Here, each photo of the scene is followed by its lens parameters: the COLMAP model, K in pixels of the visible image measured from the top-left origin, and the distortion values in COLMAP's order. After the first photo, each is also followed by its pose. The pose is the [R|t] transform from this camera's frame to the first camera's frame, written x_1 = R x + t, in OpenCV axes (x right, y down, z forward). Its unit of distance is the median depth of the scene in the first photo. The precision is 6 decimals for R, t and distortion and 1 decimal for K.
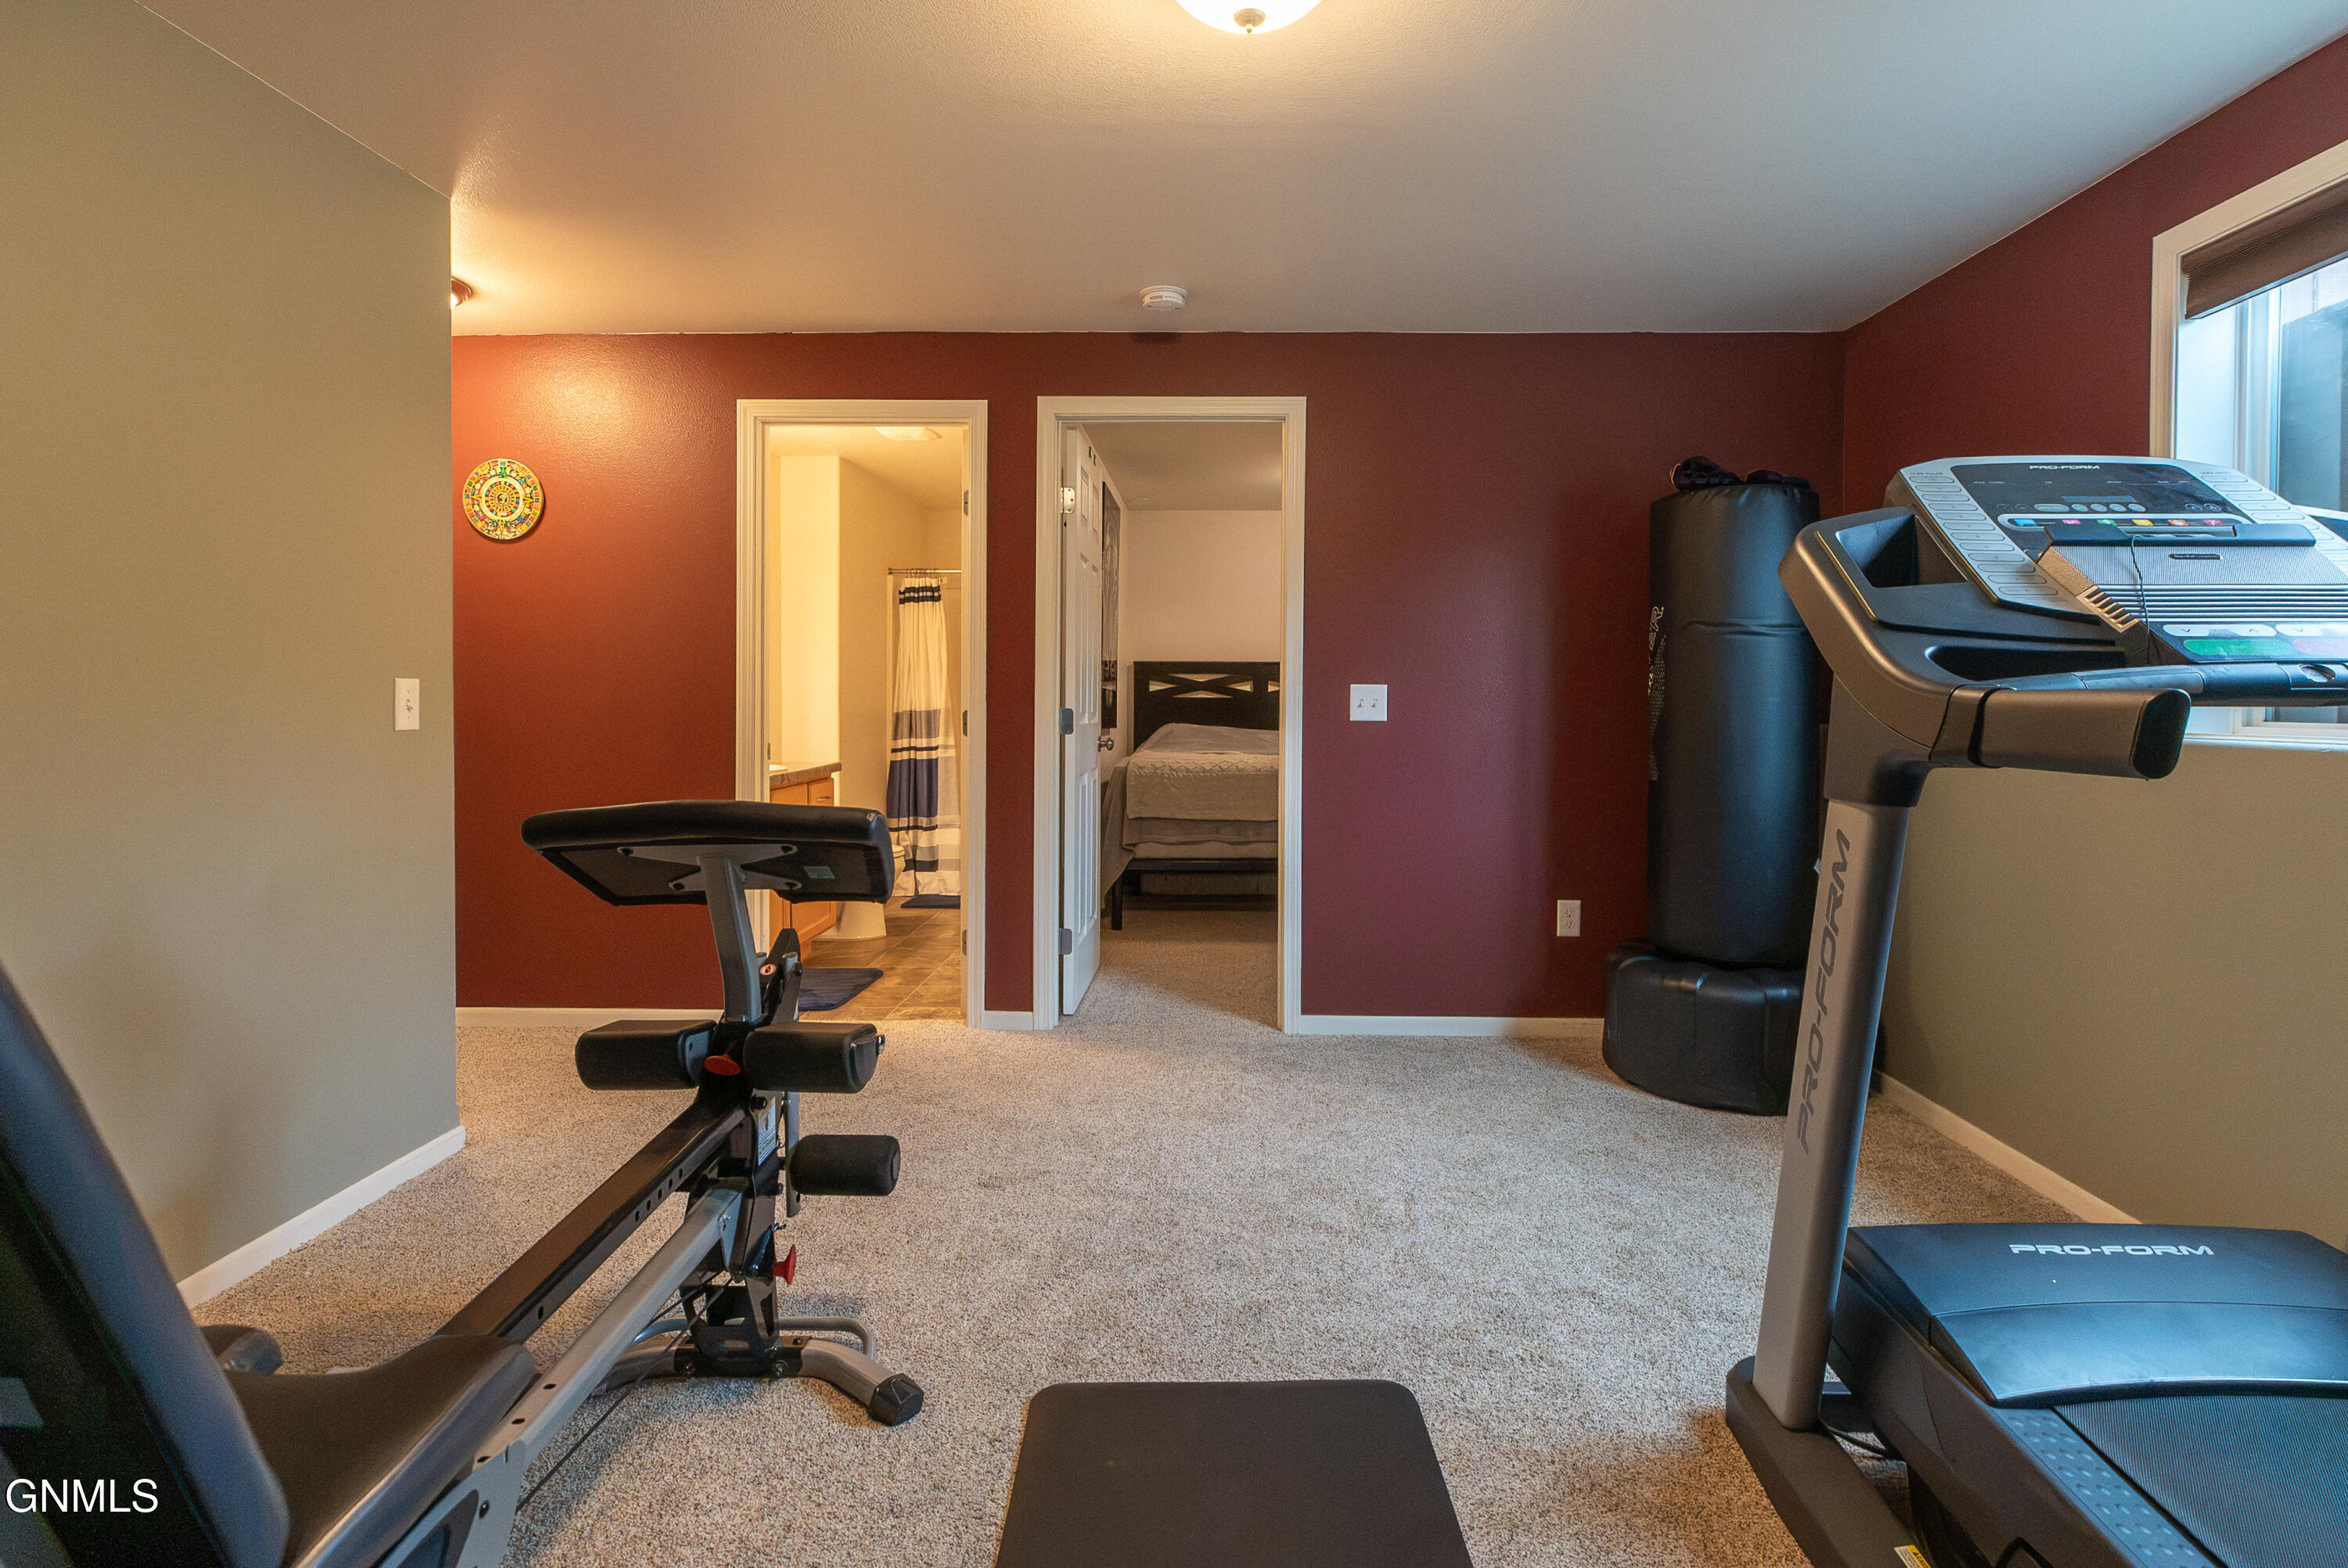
lens RADIAL K [[1063.9, 0, 1187.7], [0, 1063.9, 773.6], [0, 0, 1]] dist [-0.001751, 0.000971]
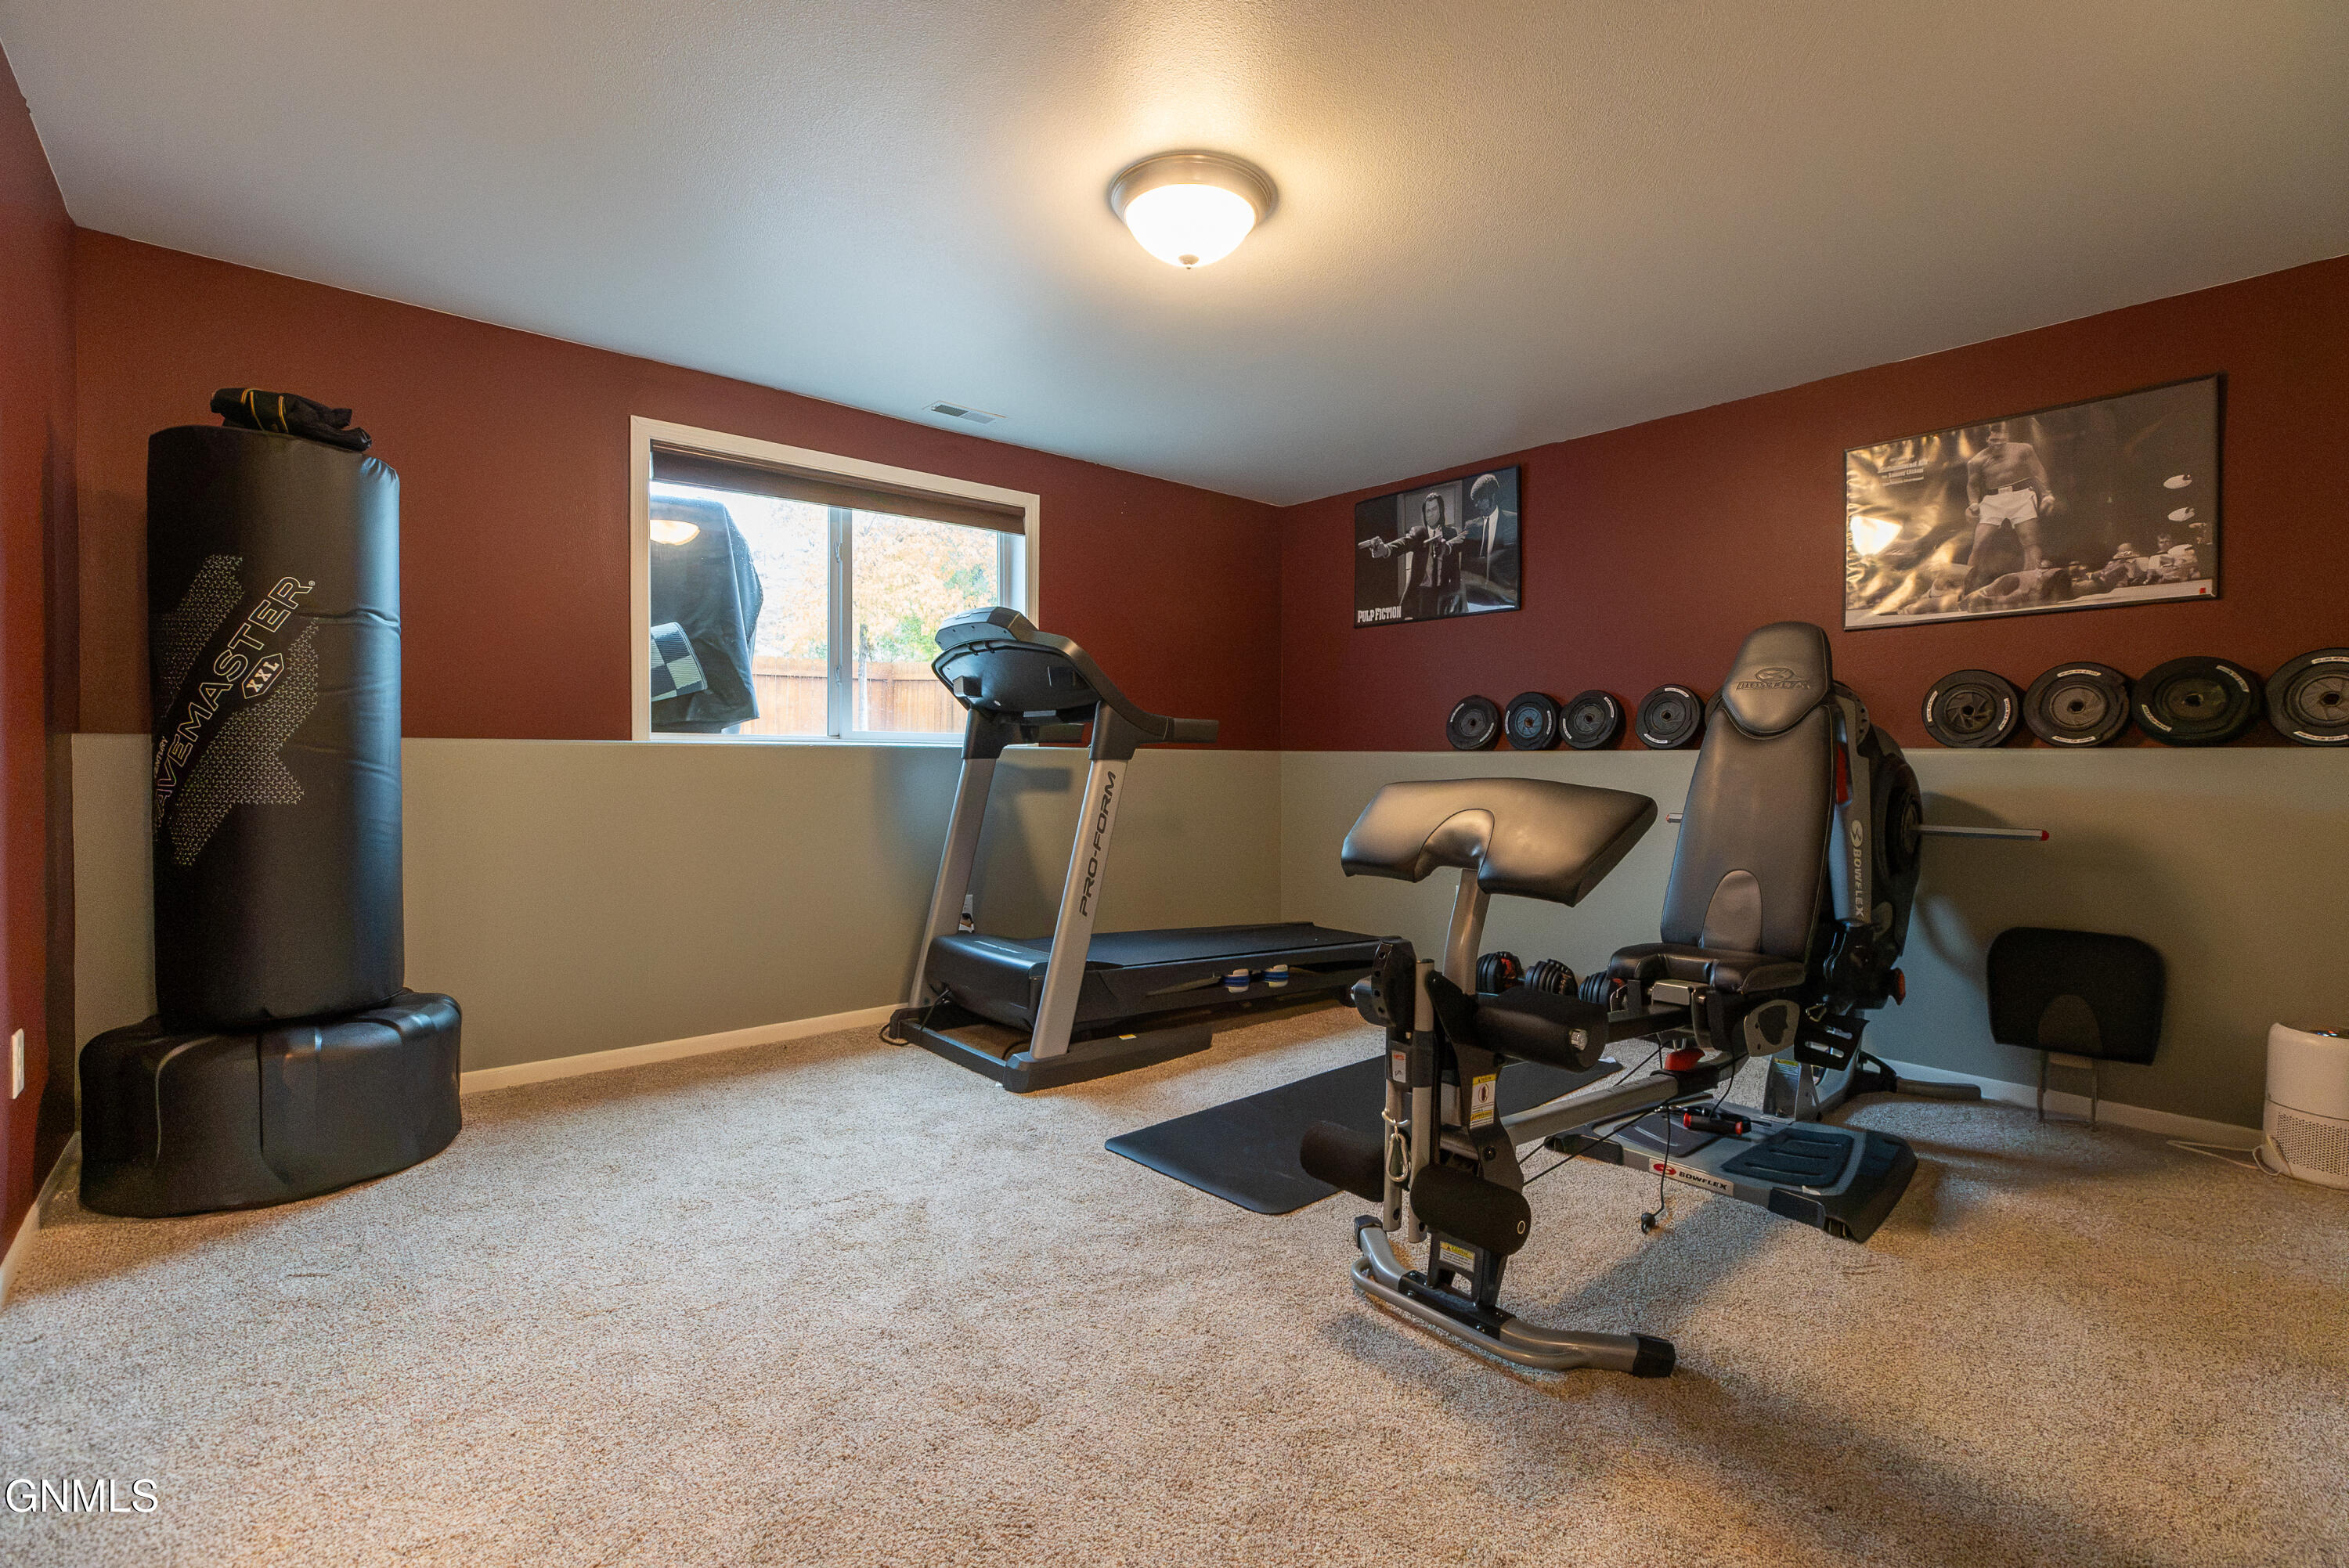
lens RADIAL K [[1064.4, 0, 1188.2], [0, 1064.4, 773.6], [0, 0, 1]] dist [-0.001751, 0.000971]
pose [[-0.663157, -0.021067, 0.748184, -0.790558], [0.035085, 0.997630, 0.059189, -0.047006], [-0.747658, 0.065501, -0.660846, 1.436121]]
